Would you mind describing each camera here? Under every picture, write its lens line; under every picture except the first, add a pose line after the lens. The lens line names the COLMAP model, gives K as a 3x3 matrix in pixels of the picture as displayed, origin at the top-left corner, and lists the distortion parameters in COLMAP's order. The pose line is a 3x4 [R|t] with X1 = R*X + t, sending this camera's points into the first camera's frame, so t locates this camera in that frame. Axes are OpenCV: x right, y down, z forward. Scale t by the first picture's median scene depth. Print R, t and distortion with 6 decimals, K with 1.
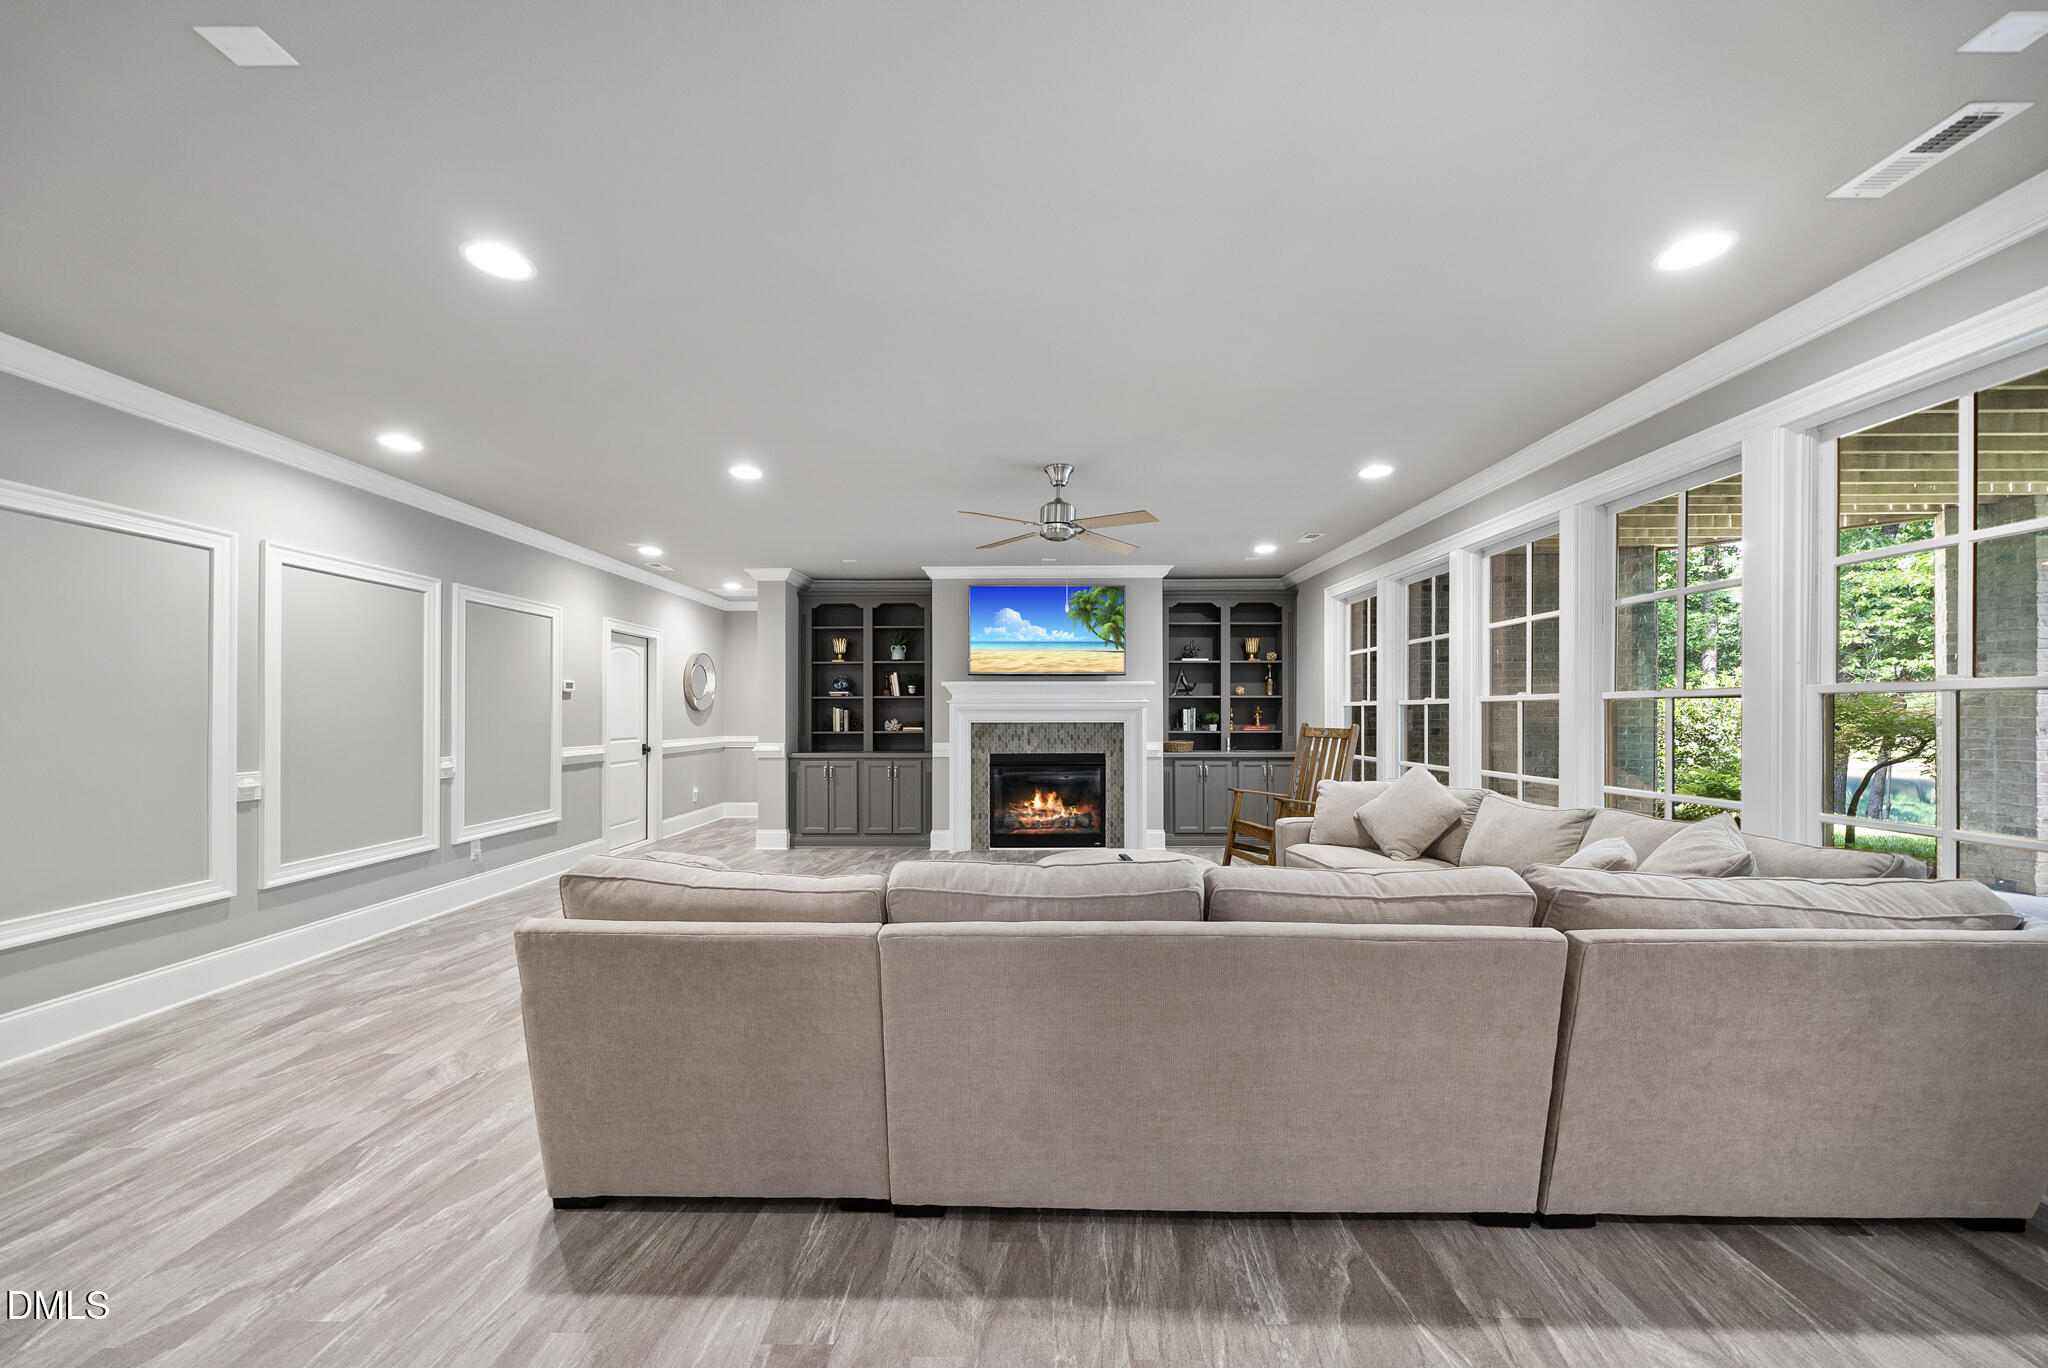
lens RADIAL K [[724.2, 0, 1030.5], [0, 724.2, 711.2], [0, 0, 1]] dist [-0.008042, 0.000380]
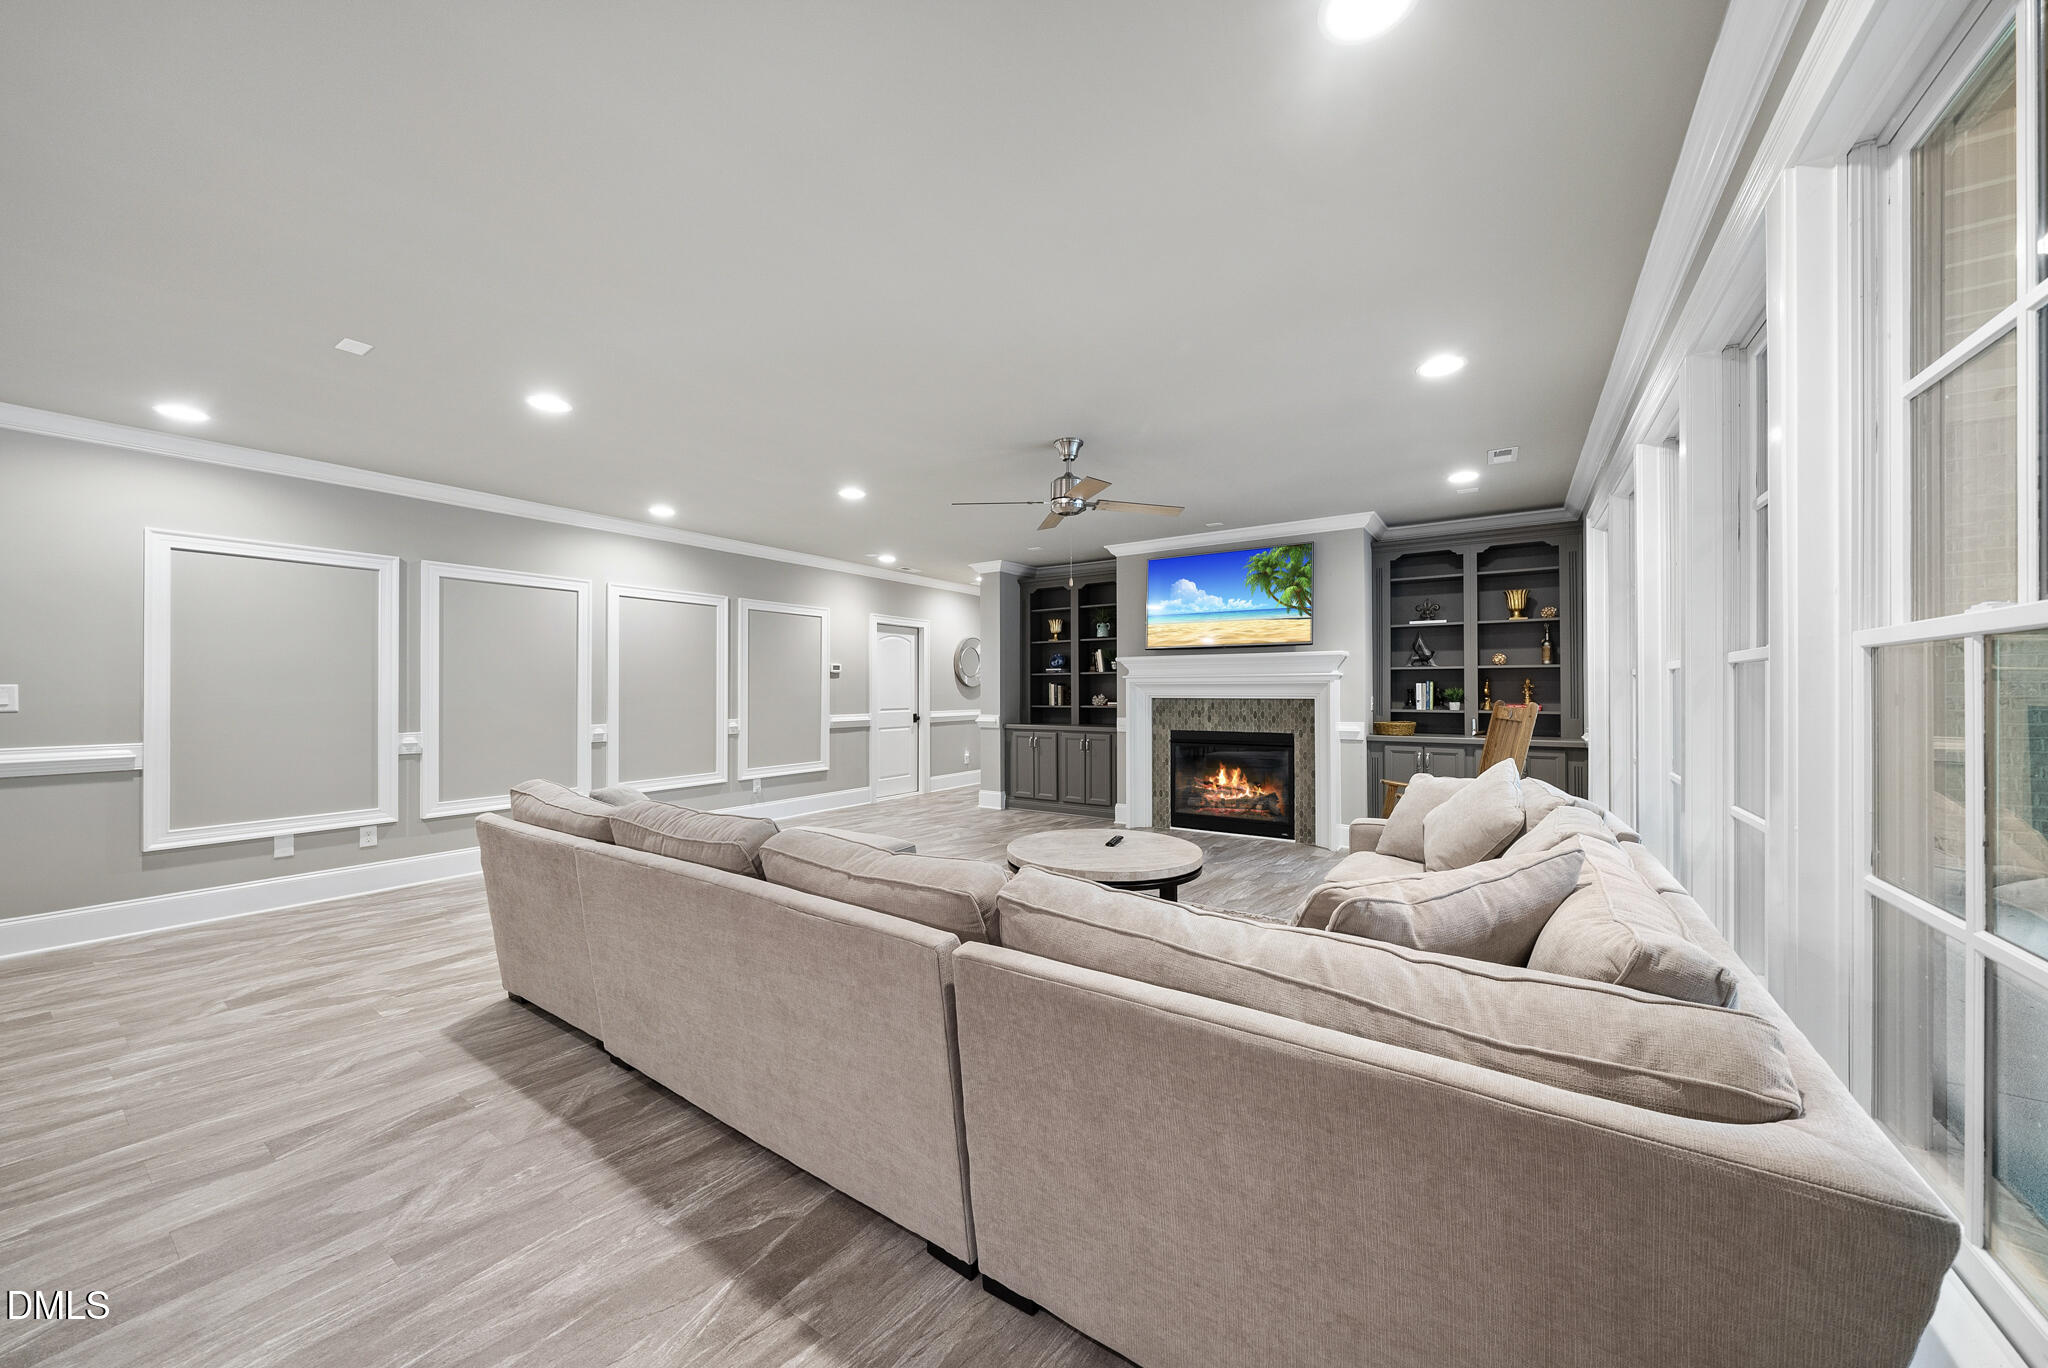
lens RADIAL K [[724.2, 0, 1028.6], [0, 724.2, 687.2], [0, 0, 1]] dist [-0.008042, 0.000380]
pose [[0.833207, -0.002401, -0.552956, 0.329590], [0.002593, 0.999997, -0.000436, 0.001239], [0.552955, -0.001070, 0.833210, 0.084165]]
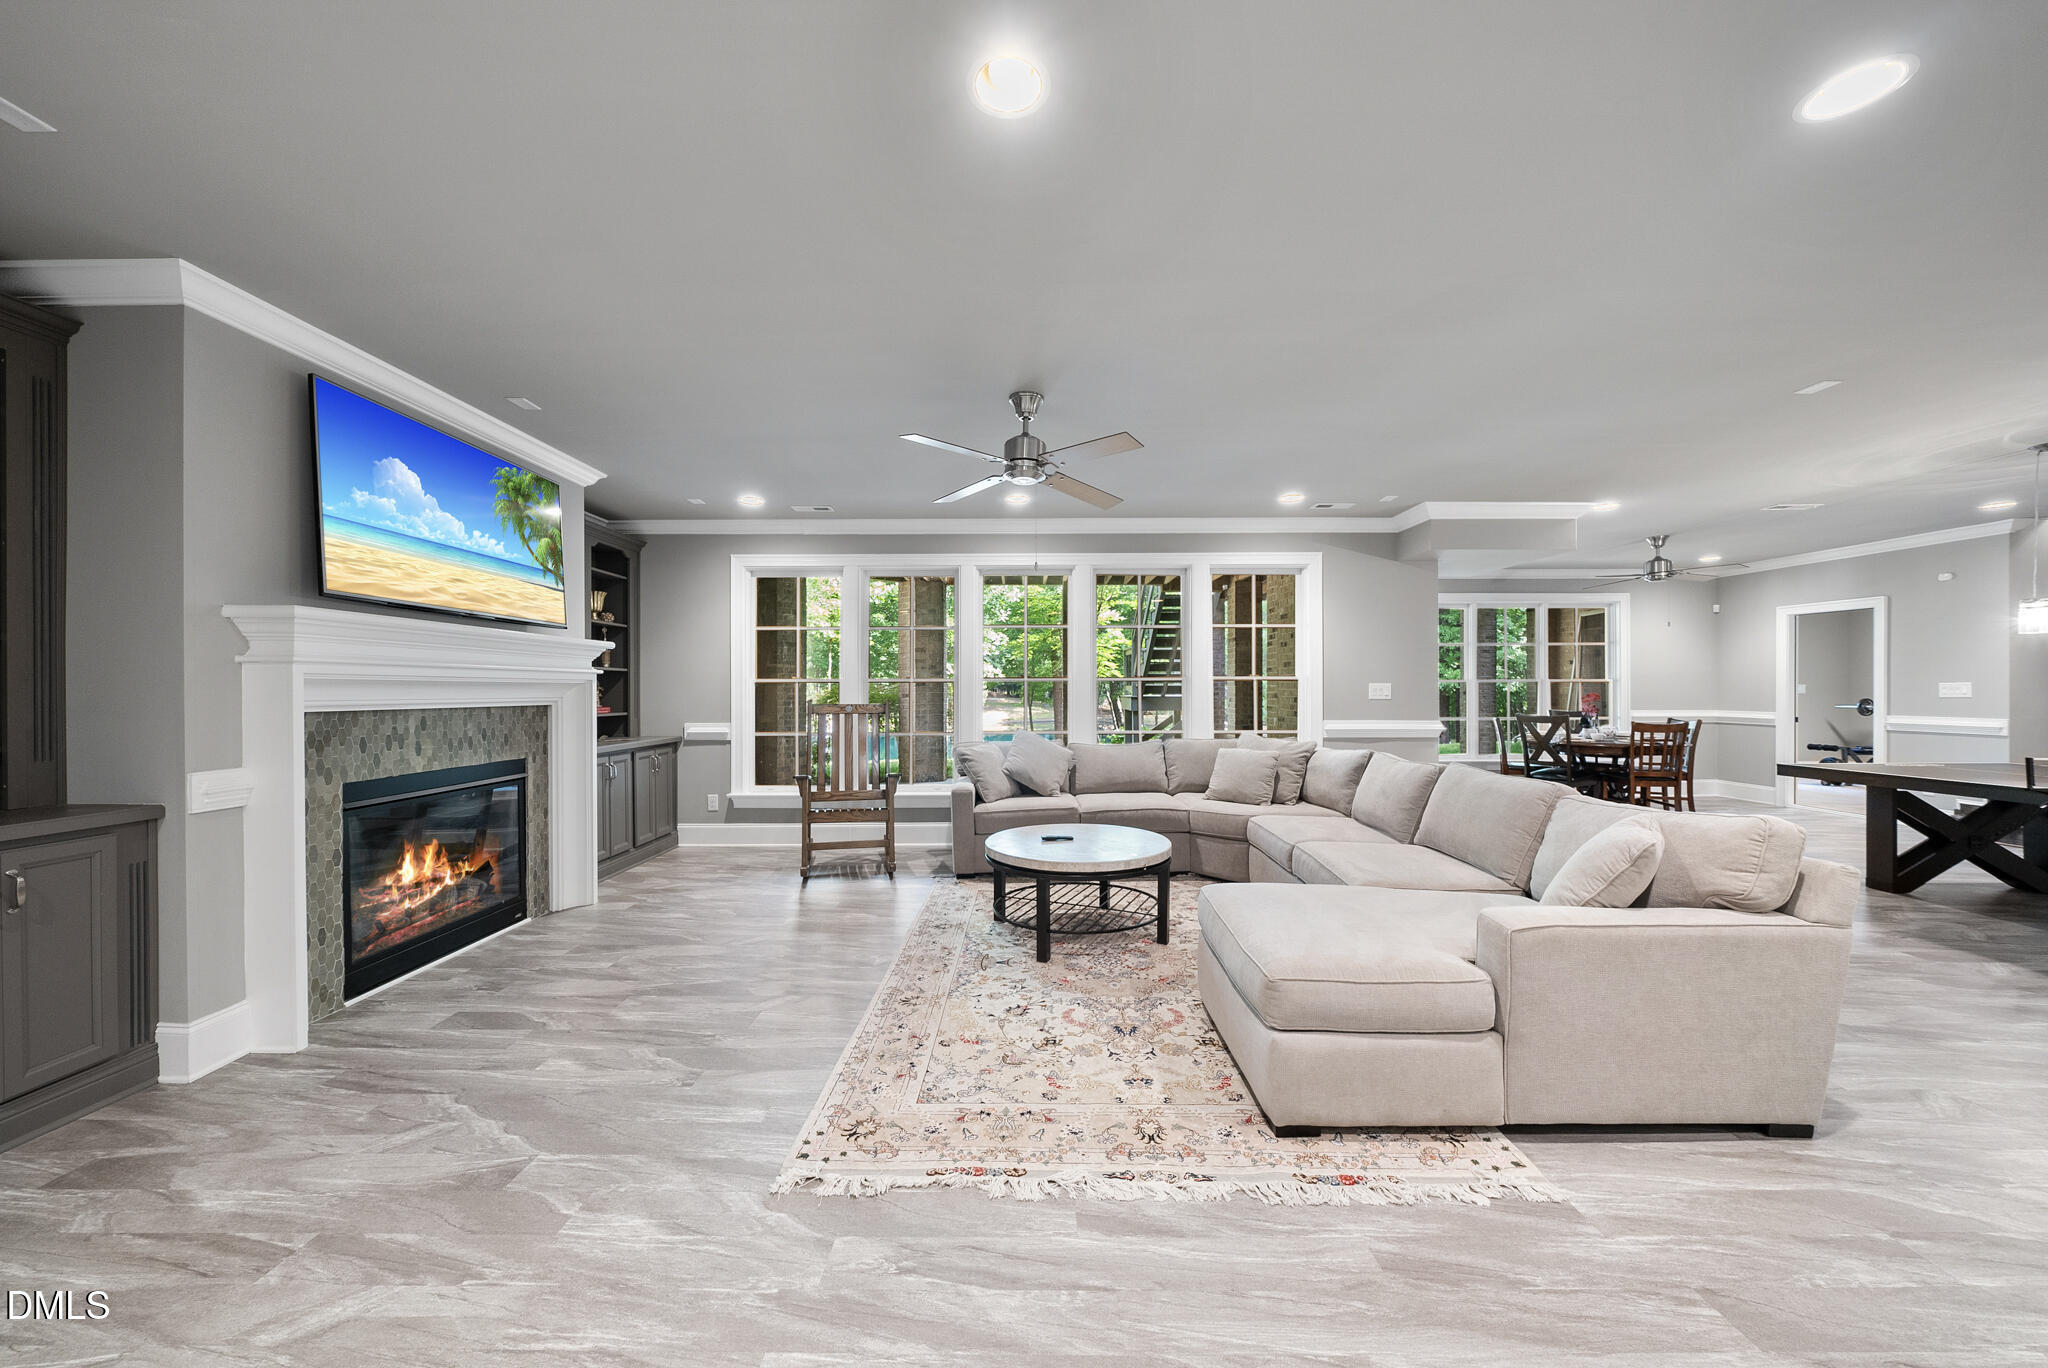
lens RADIAL K [[724.2, 0, 1010.7], [0, 724.2, 708.0], [0, 0, 1]] dist [-0.008042, 0.000380]
pose [[0.012855, -0.024999, 0.999605, -0.484206], [-0.001447, 0.999686, 0.025020, 0.002465], [-0.999916, -0.001768, 0.012814, 0.610452]]
